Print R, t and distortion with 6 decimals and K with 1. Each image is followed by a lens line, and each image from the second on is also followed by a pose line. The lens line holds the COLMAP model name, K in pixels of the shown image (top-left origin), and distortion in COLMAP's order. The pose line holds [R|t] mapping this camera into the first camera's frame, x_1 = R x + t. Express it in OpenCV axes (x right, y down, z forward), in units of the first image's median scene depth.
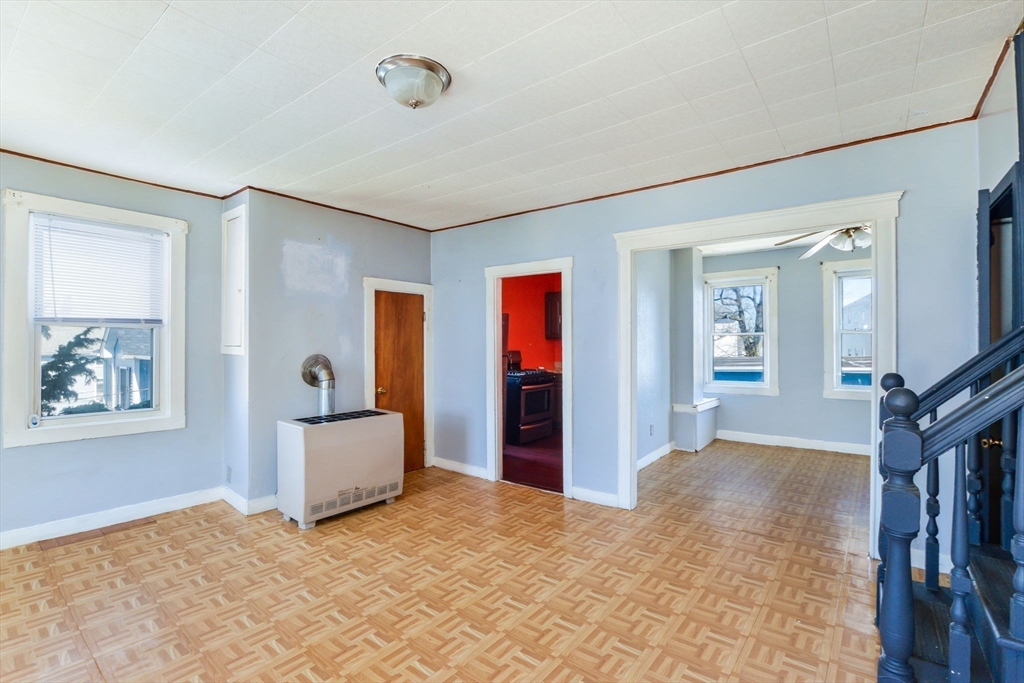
lens RADIAL K [[477.3, 0, 515.8], [0, 477.3, 342.2], [0, 0, 1]] dist [-0.027807, 0.000196]
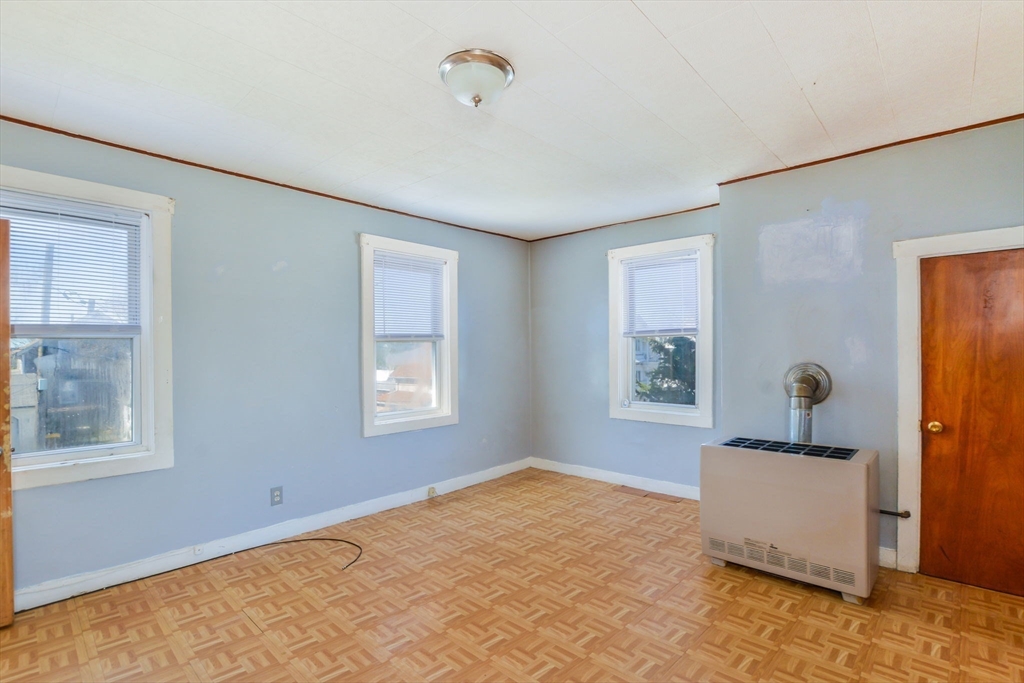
lens RADIAL K [[477.3, 0, 513.7], [0, 477.3, 347.1], [0, 0, 1]] dist [-0.027807, 0.000196]
pose [[-0.081106, -0.008278, -0.996671, 0.411492], [0.007846, 0.999929, -0.008943, 0.004722], [0.996675, -0.008545, -0.081036, 0.649927]]
